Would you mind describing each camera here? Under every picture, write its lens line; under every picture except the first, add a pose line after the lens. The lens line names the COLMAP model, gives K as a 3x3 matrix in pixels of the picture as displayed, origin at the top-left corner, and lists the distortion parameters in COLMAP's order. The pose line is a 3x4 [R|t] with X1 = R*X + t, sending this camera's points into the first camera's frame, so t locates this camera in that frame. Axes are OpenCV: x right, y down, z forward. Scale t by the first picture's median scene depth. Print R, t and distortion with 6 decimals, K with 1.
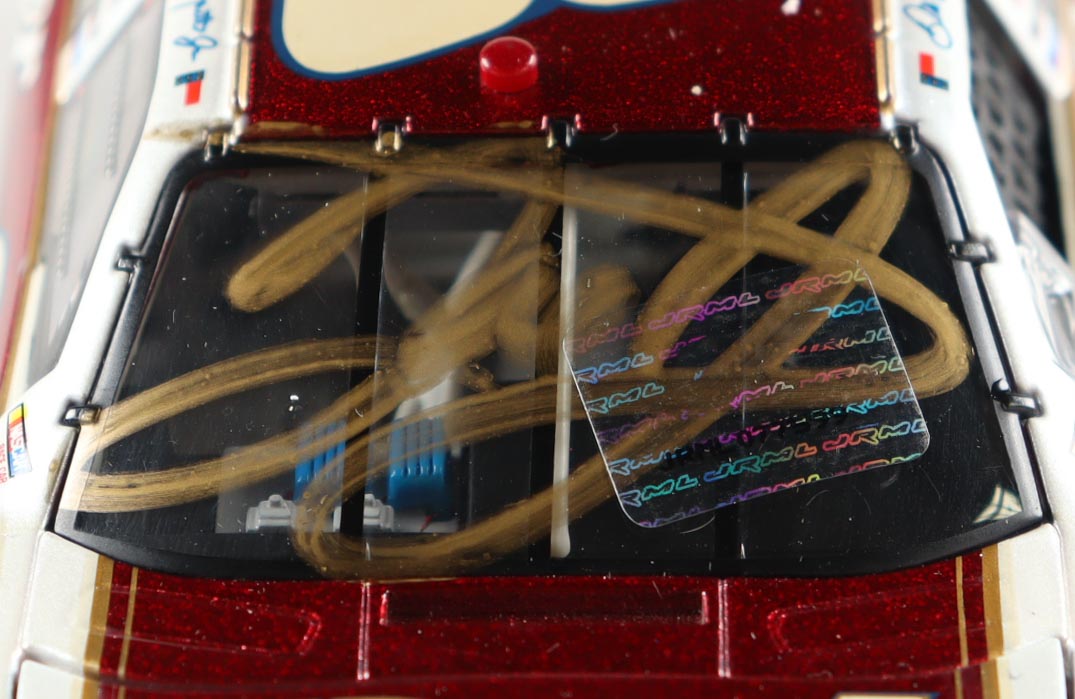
lens RADIAL K [[3051.6, 0, 537.7], [0, 3051.6, 347.3], [0, 0, 1]] dist [-0.082097, 0.000000]
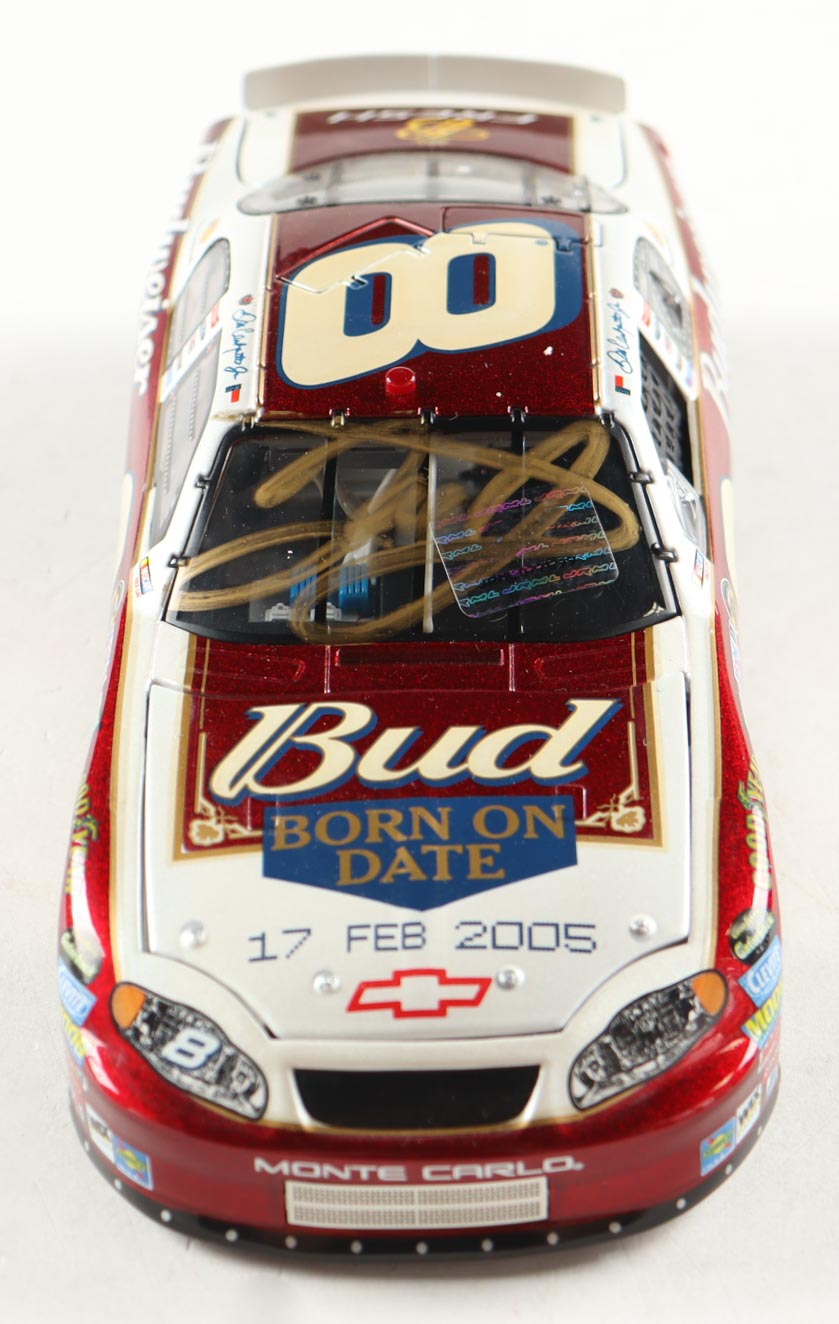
lens RADIAL K [[2169.5, 0, 420.7], [0, 2169.5, 665.0], [0, 0, 1]] dist [-0.156831, 0.000000]
pose [[0.999950, 0.000363, 0.010035, -0.010770], [-0.000526, 0.999868, 0.016239, 0.065257], [-0.010028, -0.016243, 0.999818, -0.370966]]
